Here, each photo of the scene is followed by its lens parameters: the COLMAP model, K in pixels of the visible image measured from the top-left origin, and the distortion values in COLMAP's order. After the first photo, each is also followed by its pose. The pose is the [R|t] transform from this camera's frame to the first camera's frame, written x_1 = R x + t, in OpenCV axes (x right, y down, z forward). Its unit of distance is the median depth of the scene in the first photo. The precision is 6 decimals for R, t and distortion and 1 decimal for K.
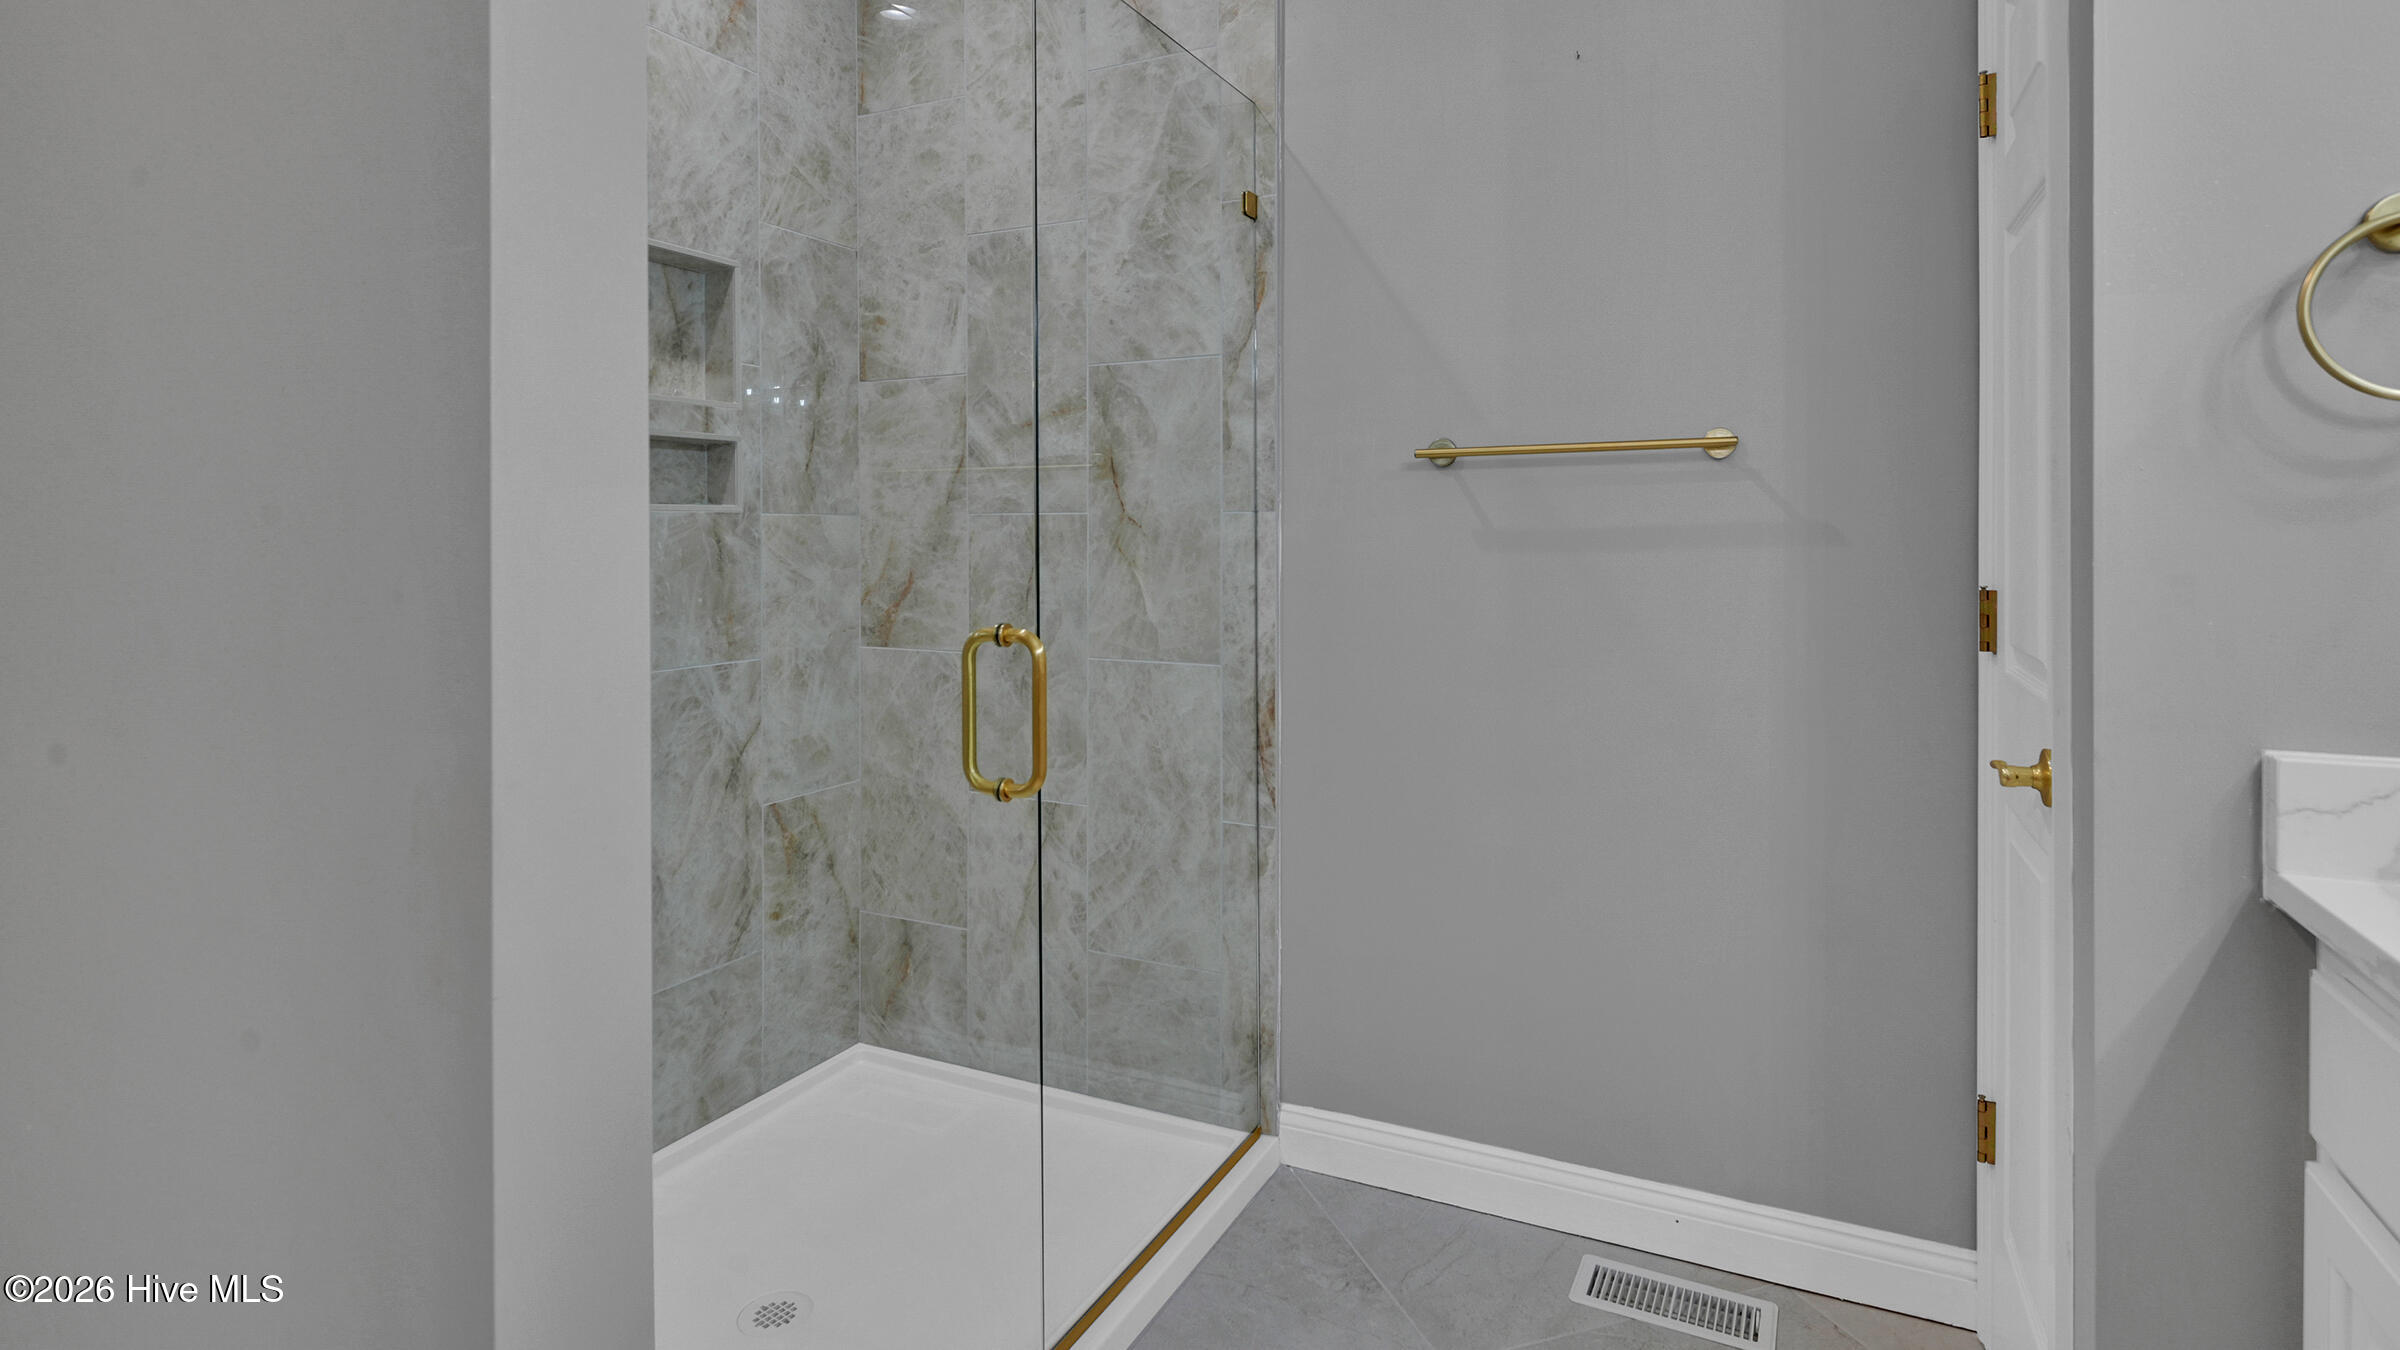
lens RADIAL K [[1209.7, 0, 1205.6], [0, 1209.7, 544.0], [0, 0, 1]] dist [-0.001739, -0.000236]
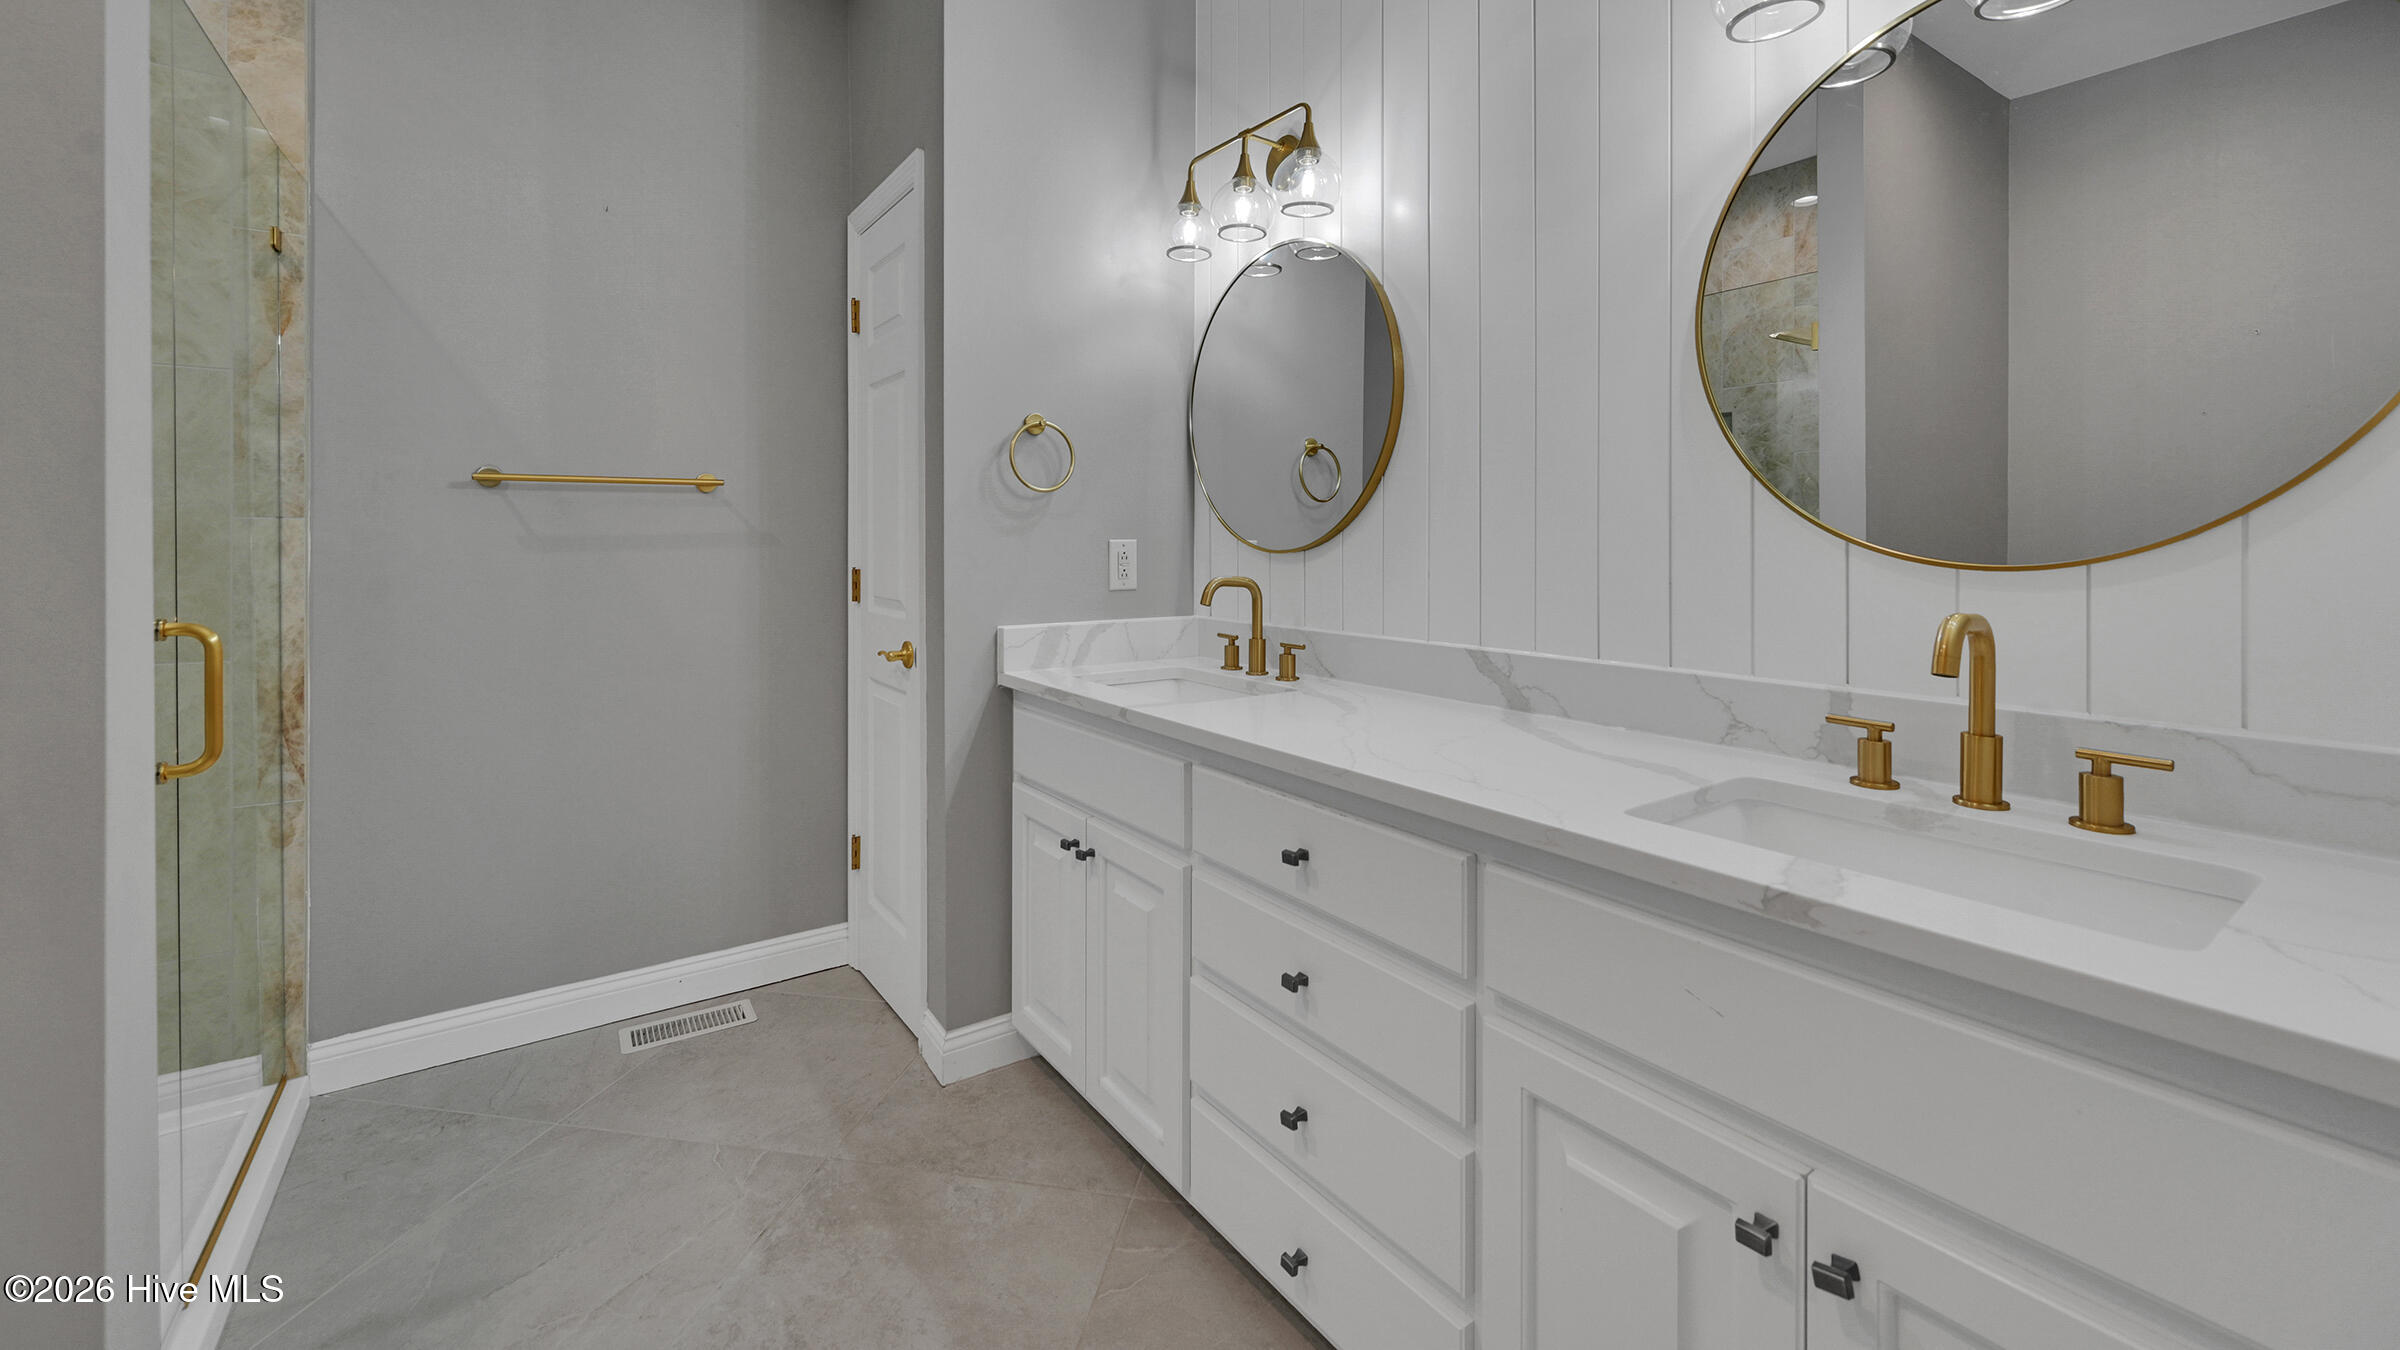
lens RADIAL K [[951.6, 0, 1188.5], [0, 951.6, 547.3], [0, 0, 1]] dist [-0.000138, 0.000029]
pose [[0.482018, -0.000888, 0.876161, -0.319714], [0.003856, 0.999992, -0.001108, 0.004576], [-0.876153, 0.003913, 0.482018, -0.144704]]
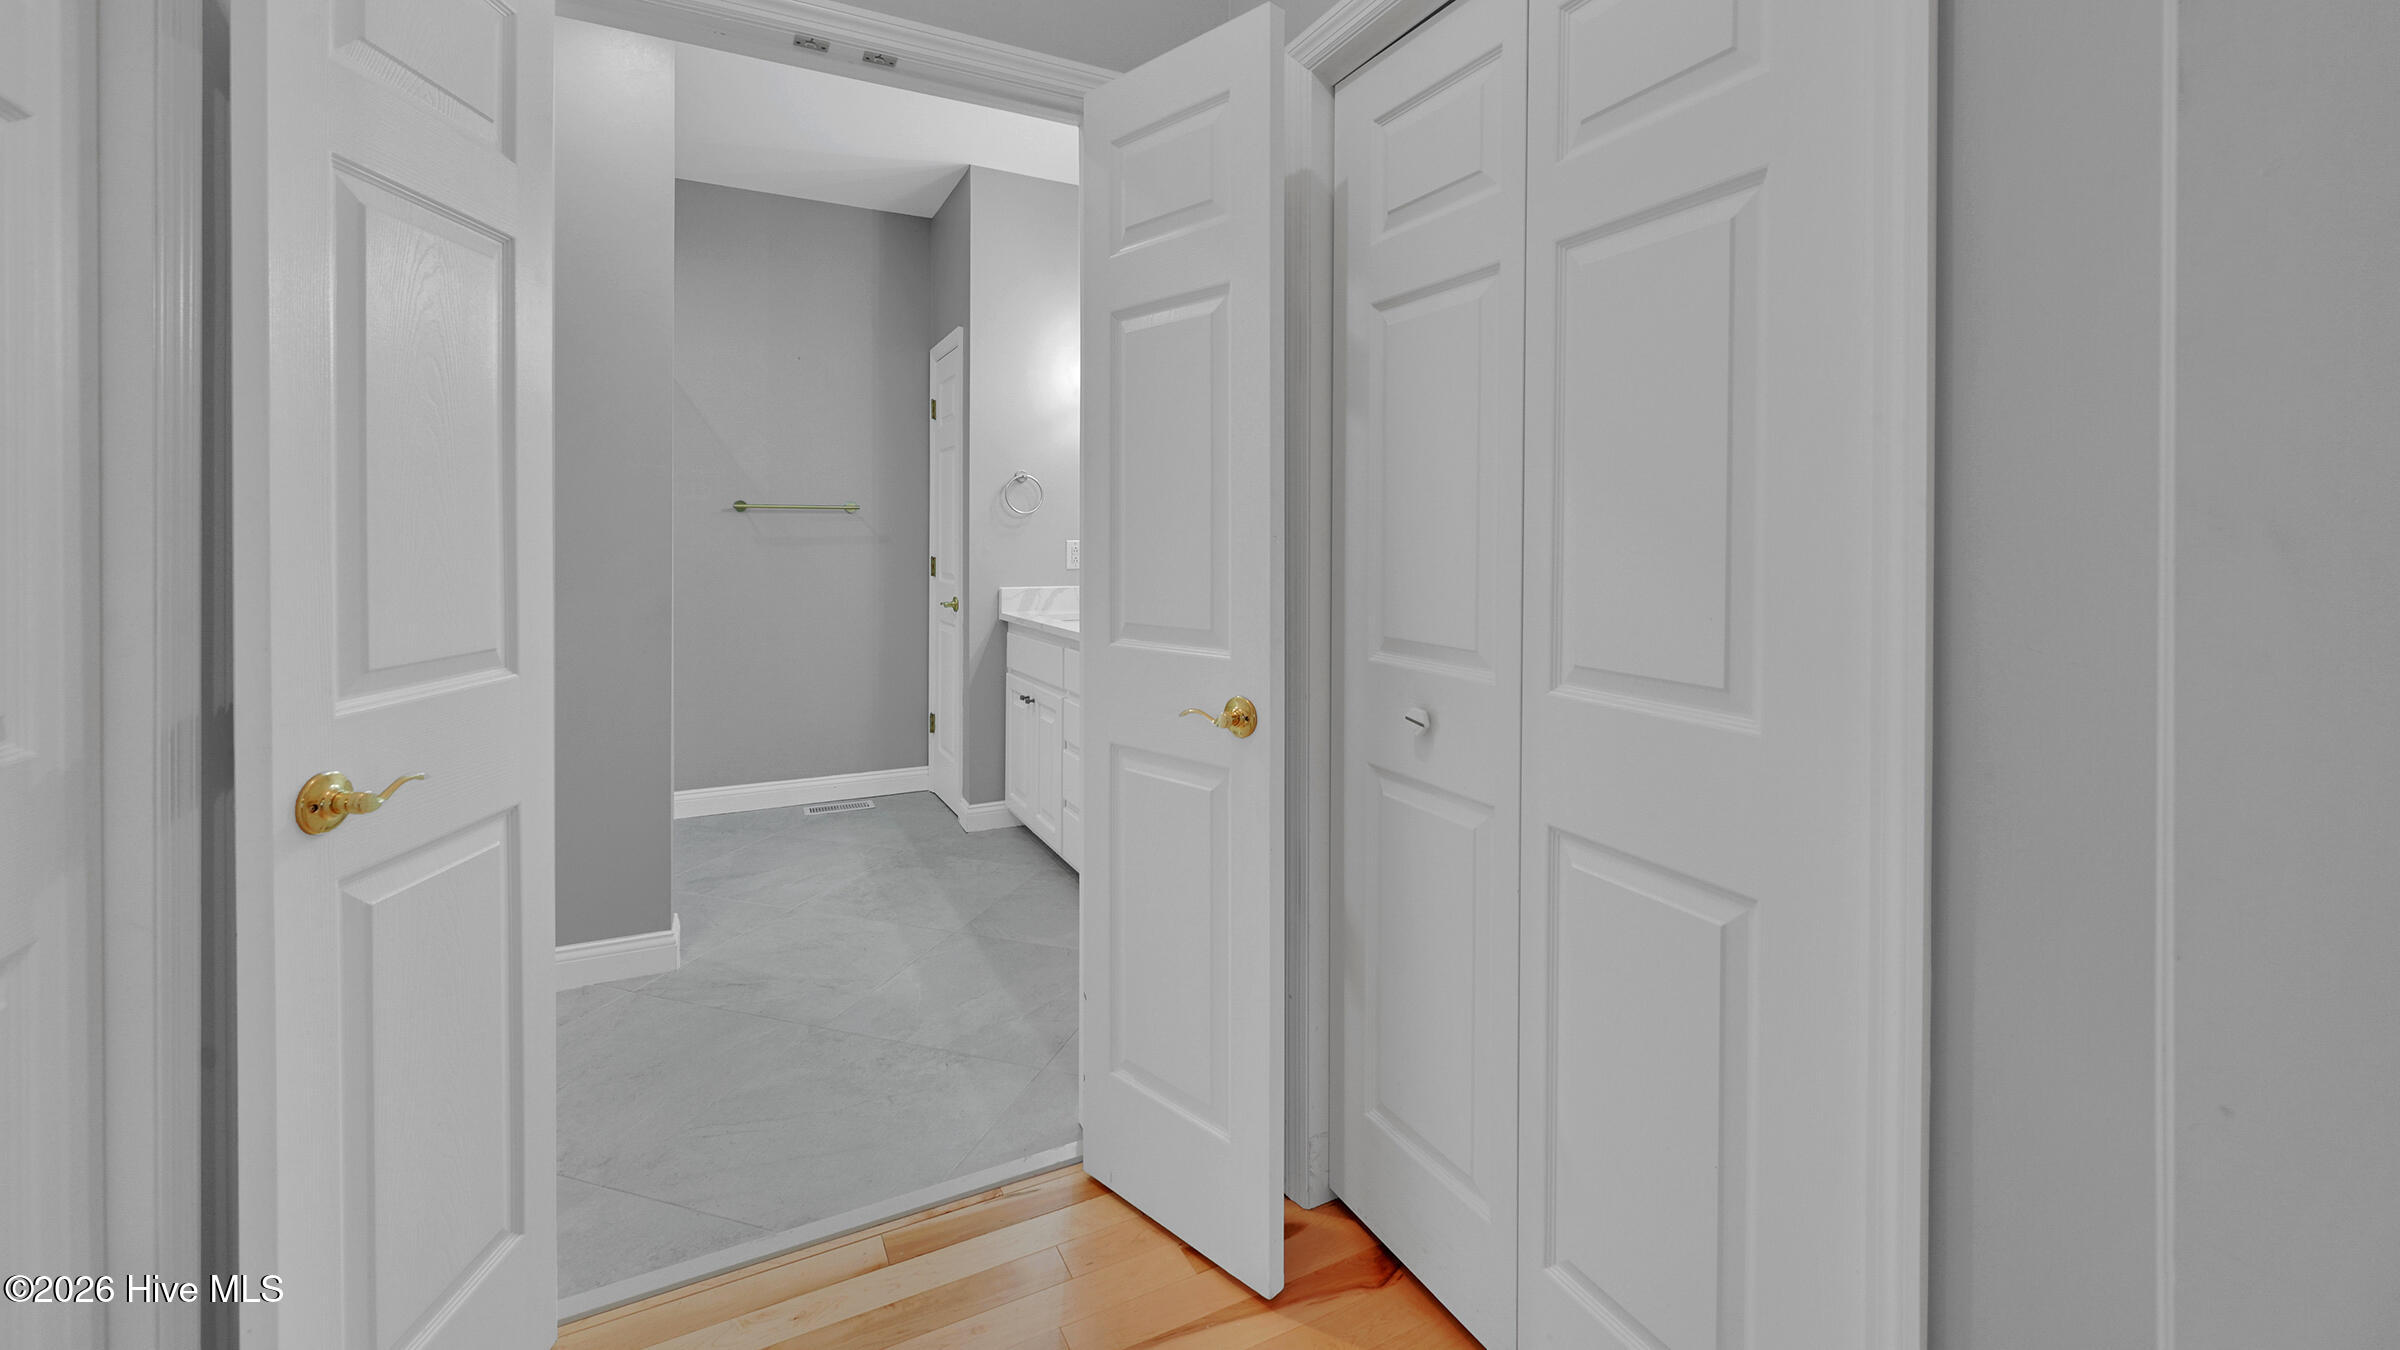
lens RADIAL K [[951.6, 0, 1188.5], [0, 951.6, 547.3], [0, 0, 1]] dist [-0.000138, 0.000029]
pose [[0.597947, 0.003477, 0.801528, -0.761368], [-0.002145, 0.999994, -0.002737, 0.012451], [-0.801533, -0.000082, 0.597951, -0.829710]]
